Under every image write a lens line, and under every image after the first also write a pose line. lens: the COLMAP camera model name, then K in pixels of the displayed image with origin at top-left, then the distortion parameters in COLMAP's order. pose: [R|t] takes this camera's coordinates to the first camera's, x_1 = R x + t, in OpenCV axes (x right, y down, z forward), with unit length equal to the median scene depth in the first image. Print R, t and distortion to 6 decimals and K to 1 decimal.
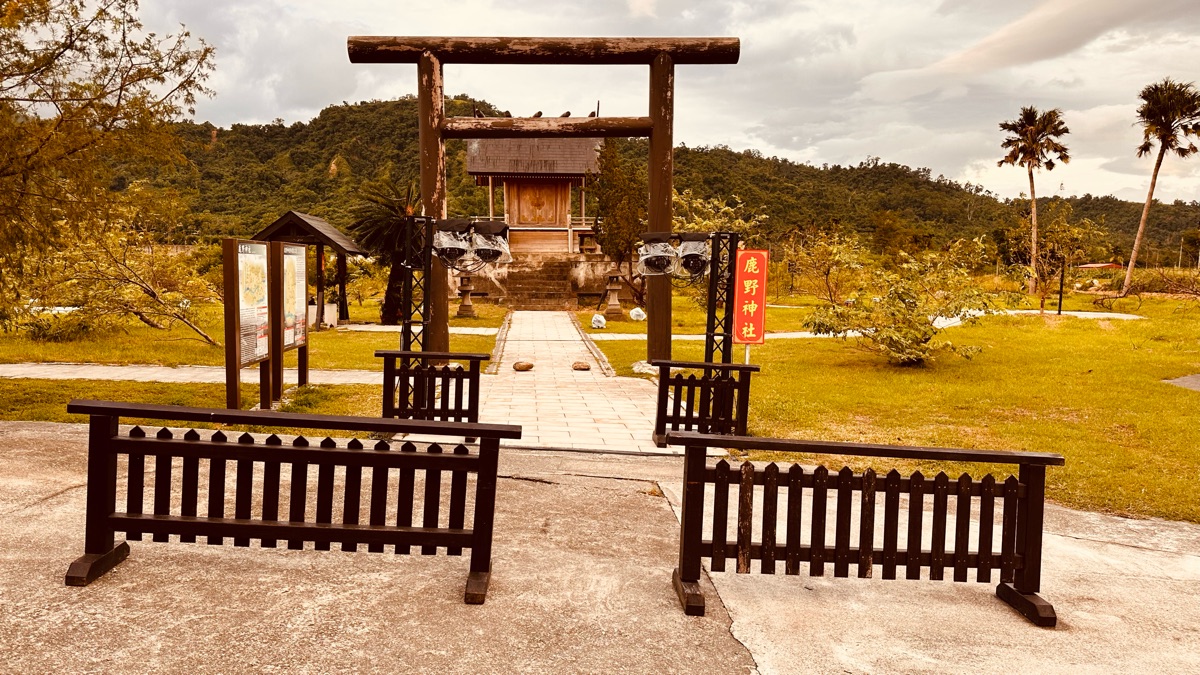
lens RADIAL K [[872.1, 0, 601.0], [0, 872.1, 358.3], [0, 0, 1]] dist [0.002362, 0.000495]
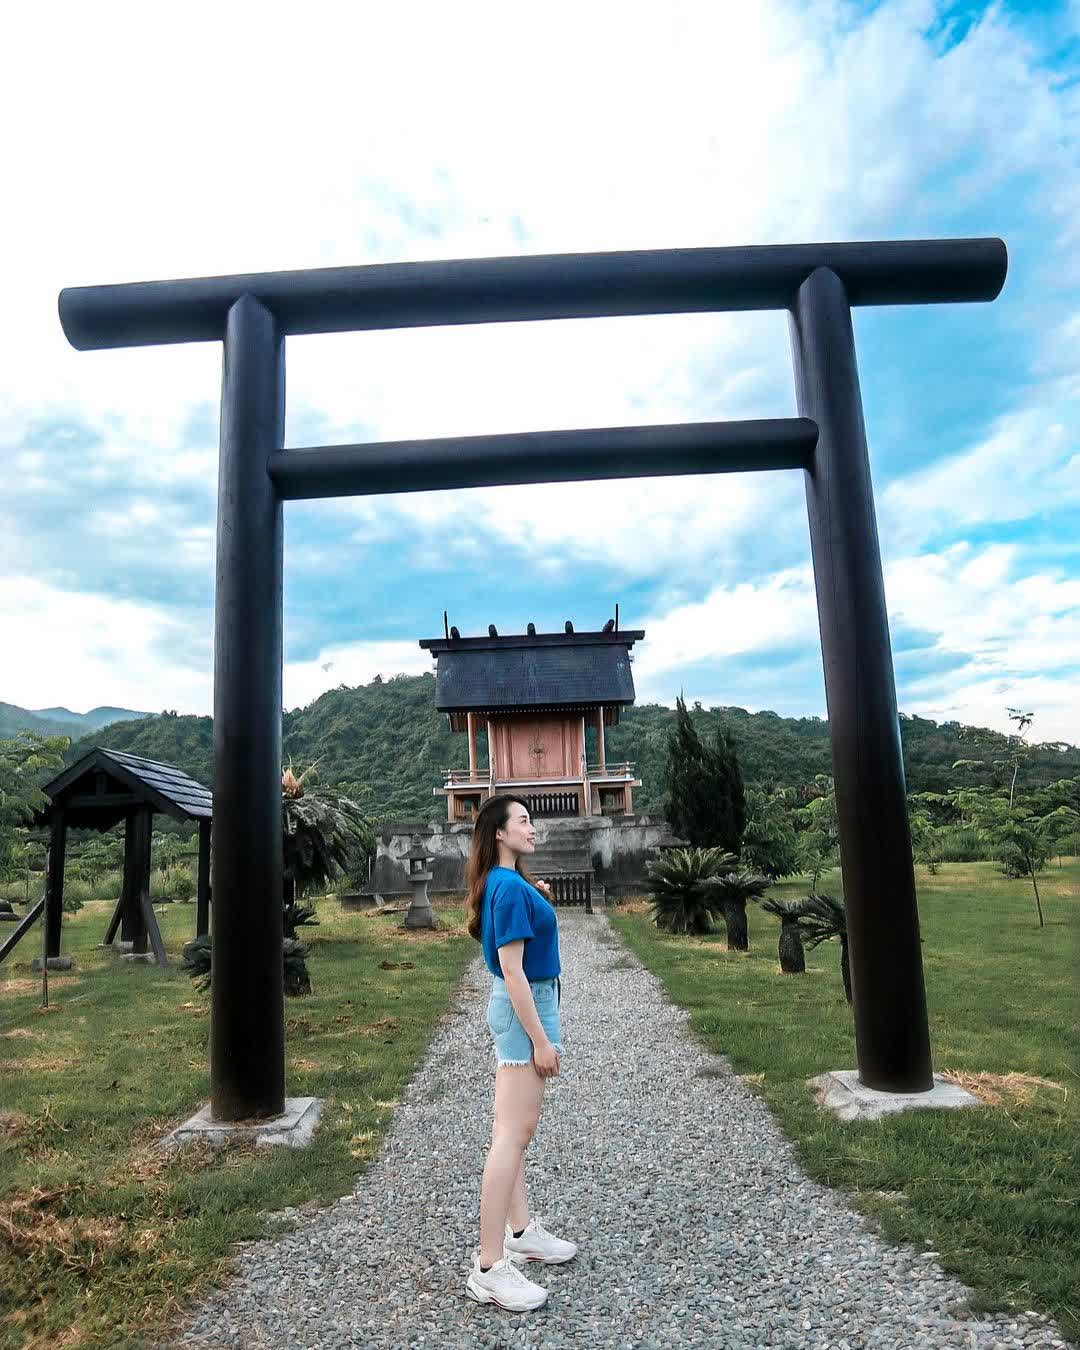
lens RADIAL K [[958.2, 0, 539.6], [0, 958.2, 695.5], [0, 0, 1]] dist [-0.070372, 0.000641]
pose [[0.996237, -0.053511, -0.068184, -0.017655], [0.034302, 0.965851, -0.256816, -0.023478], [0.079598, 0.253511, 0.964052, 0.274136]]
